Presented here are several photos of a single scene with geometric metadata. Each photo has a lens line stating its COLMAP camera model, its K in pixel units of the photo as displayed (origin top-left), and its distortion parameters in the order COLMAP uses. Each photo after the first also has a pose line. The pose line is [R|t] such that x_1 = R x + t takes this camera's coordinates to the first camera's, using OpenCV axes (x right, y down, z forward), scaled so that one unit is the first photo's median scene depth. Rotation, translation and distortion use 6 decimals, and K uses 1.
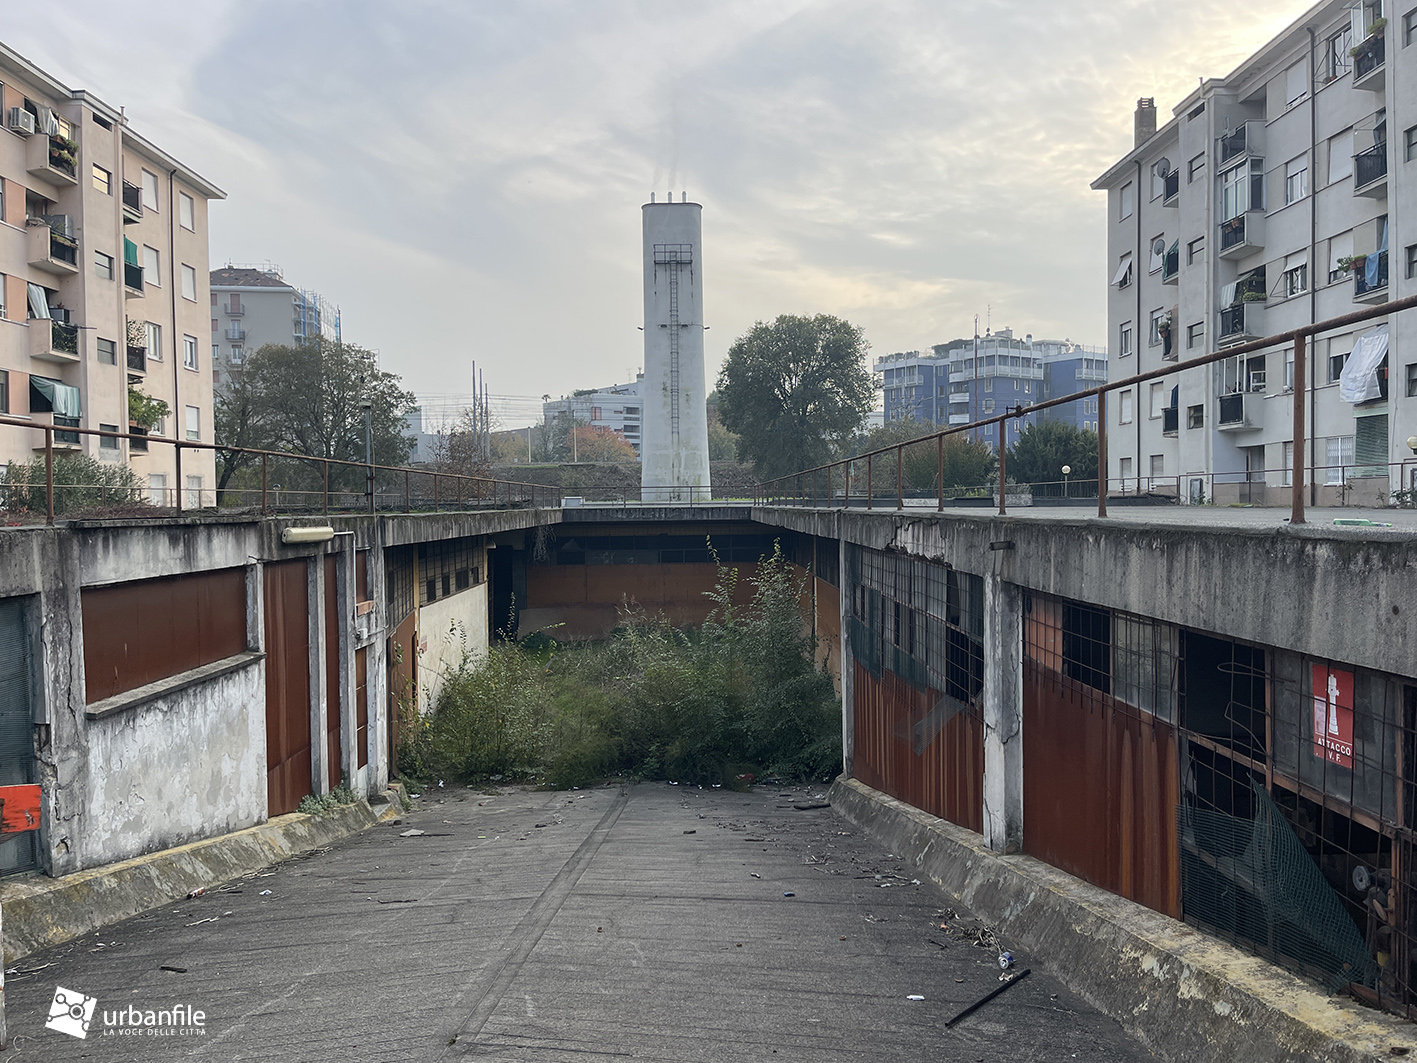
lens RADIAL K [[1083.4, 0, 719.7], [0, 1083.4, 528.0], [0, 0, 1]] dist [0.090910, -0.125754]
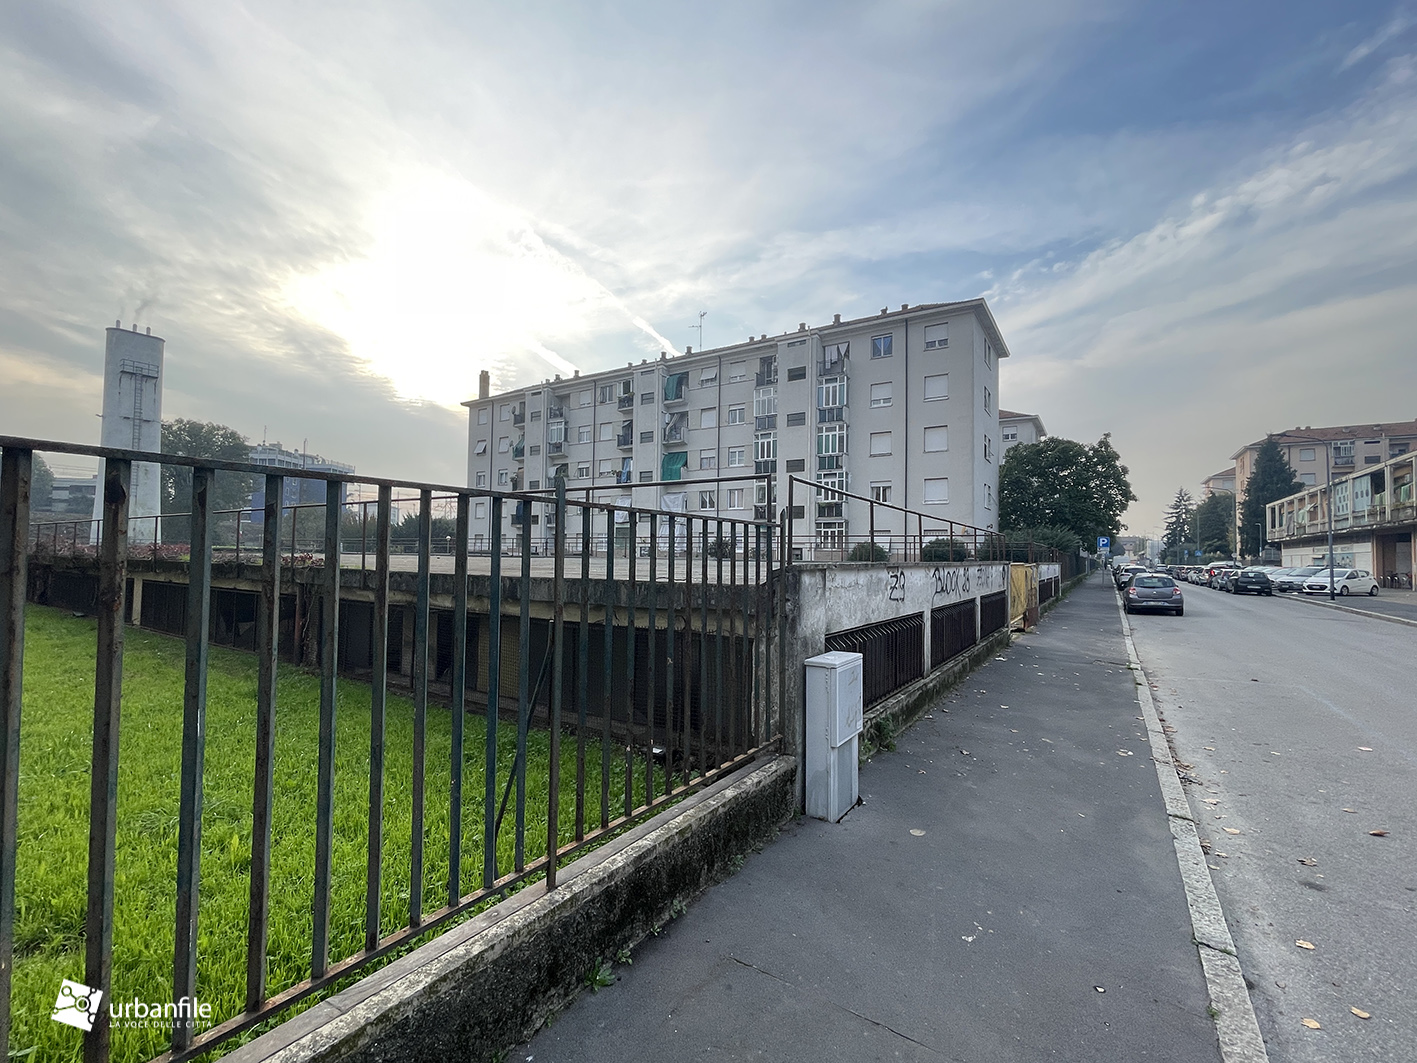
lens RADIAL K [[638.3, 0, 706.1], [0, 638.3, 540.7], [0, 0, 1]] dist [-0.002055, -0.000084]
pose [[0.577592, 0.044546, 0.815109, -0.495315], [-0.003885, 0.998649, -0.051823, 0.012497], [-0.816316, 0.026765, 0.576985, -0.096411]]
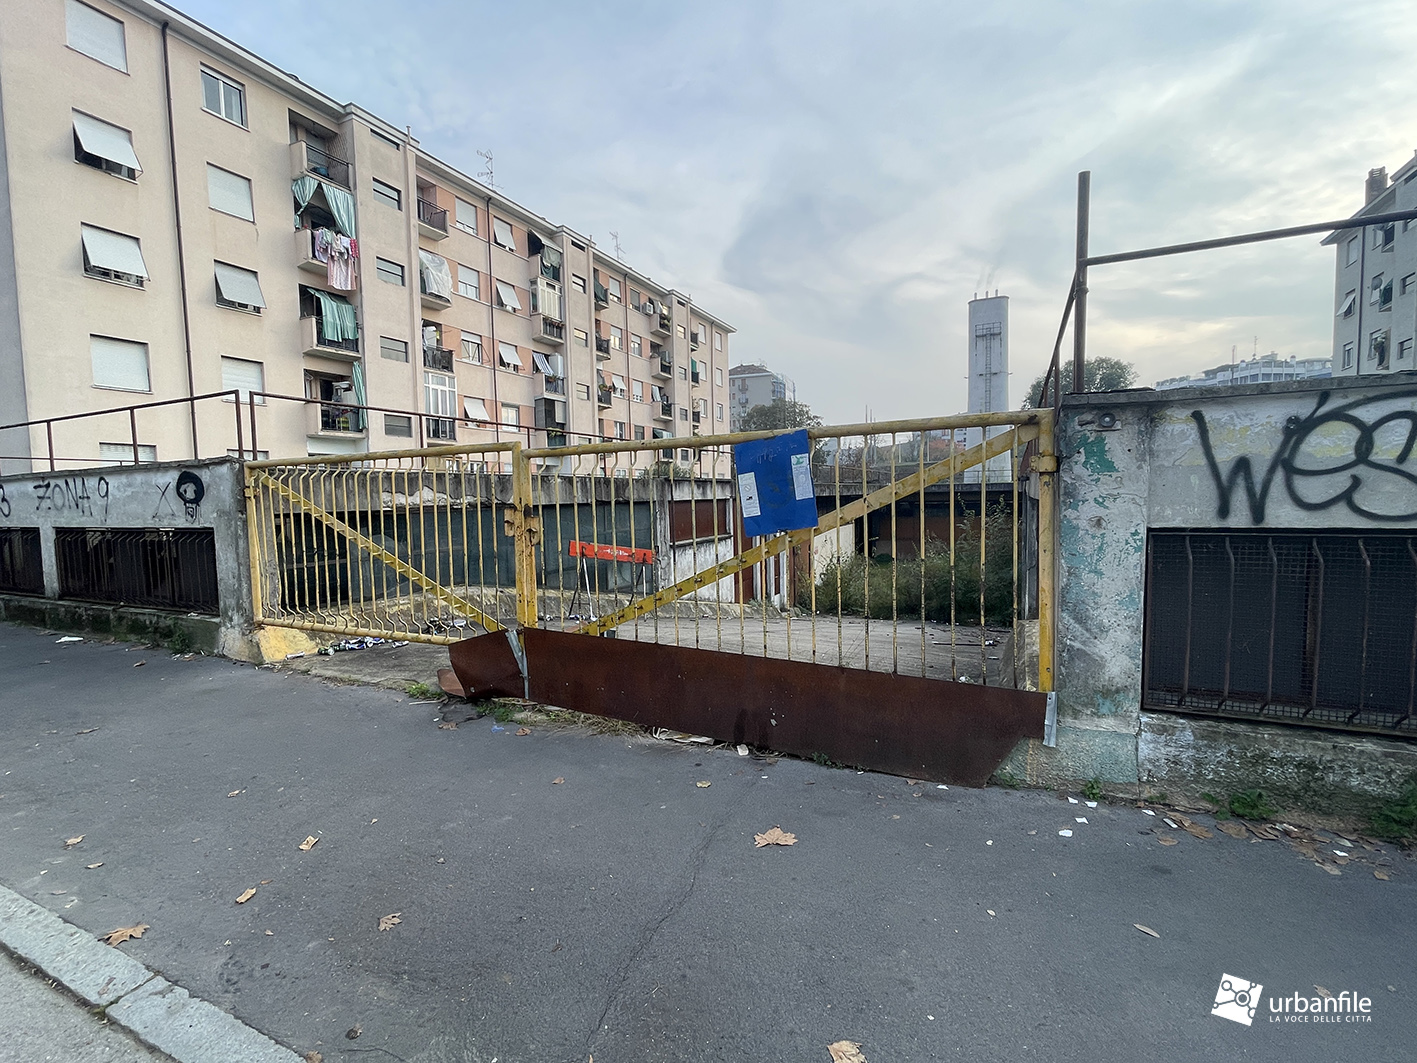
lens RADIAL K [[638.3, 0, 706.1], [0, 638.3, 540.7], [0, 0, 1]] dist [-0.002055, -0.000084]
pose [[0.888513, 0.026396, -0.458091, 0.047242], [-0.000372, 0.998385, 0.056806, 0.011261], [0.458851, -0.050302, 0.887088, -0.075424]]
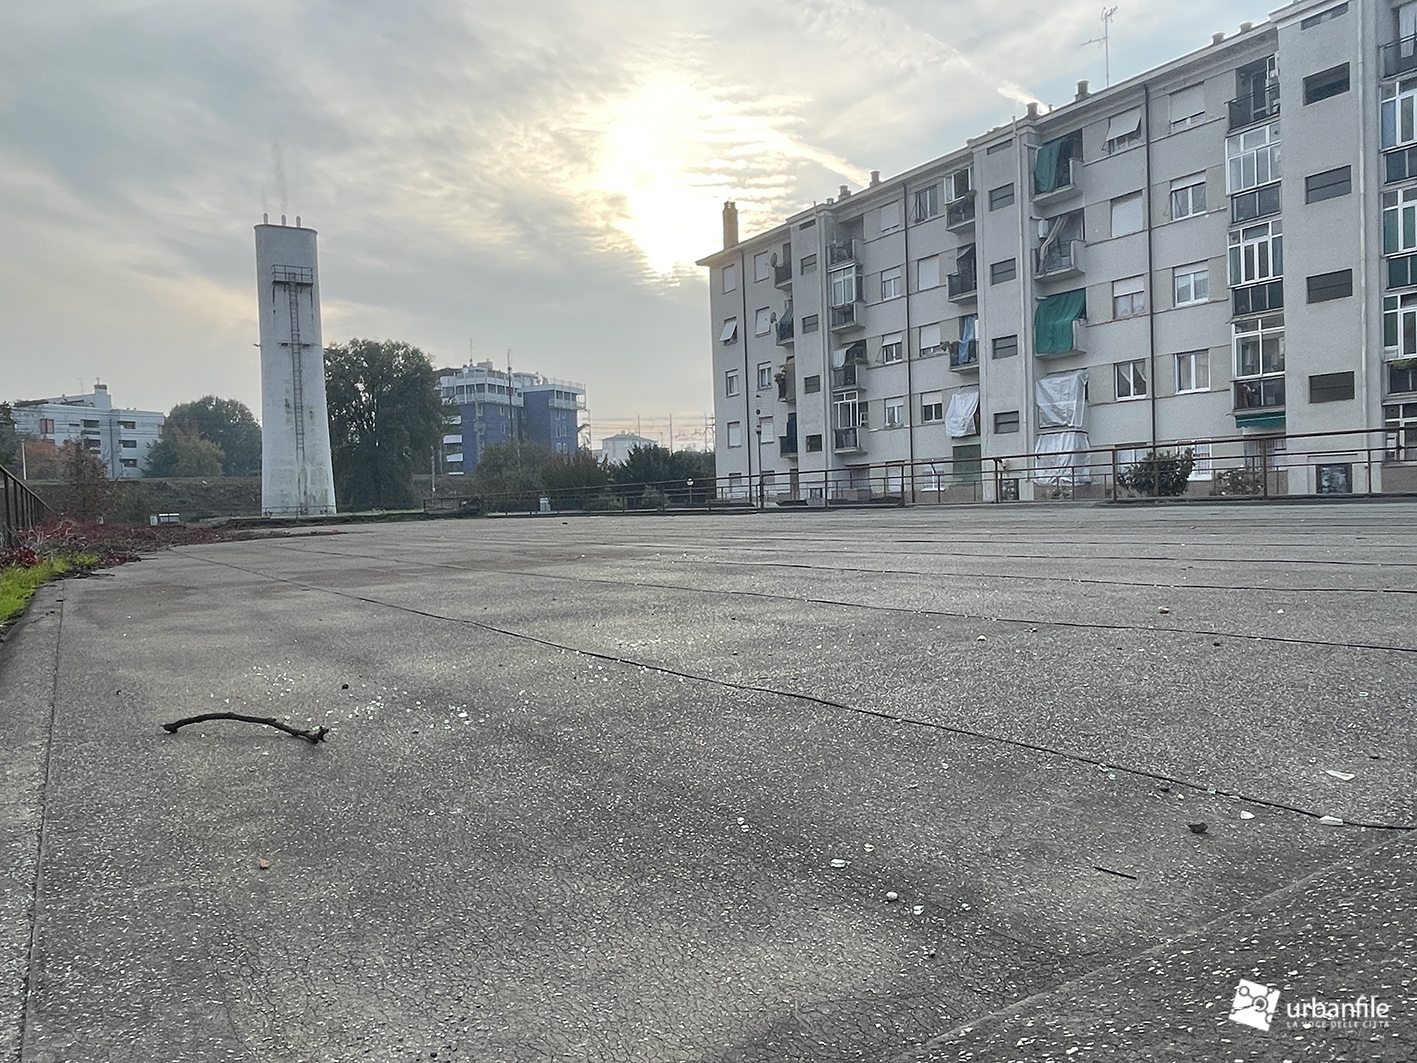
lens RADIAL K [[1016.6, 0, 692.5], [0, 1016.6, 544.0], [0, 0, 1]] dist [-0.004839, -0.012292]
pose [[0.862566, -0.033870, 0.504810, -0.372897], [0.032520, 0.999405, 0.011488, 0.006289], [-0.504899, 0.006507, 0.863154, -0.032131]]
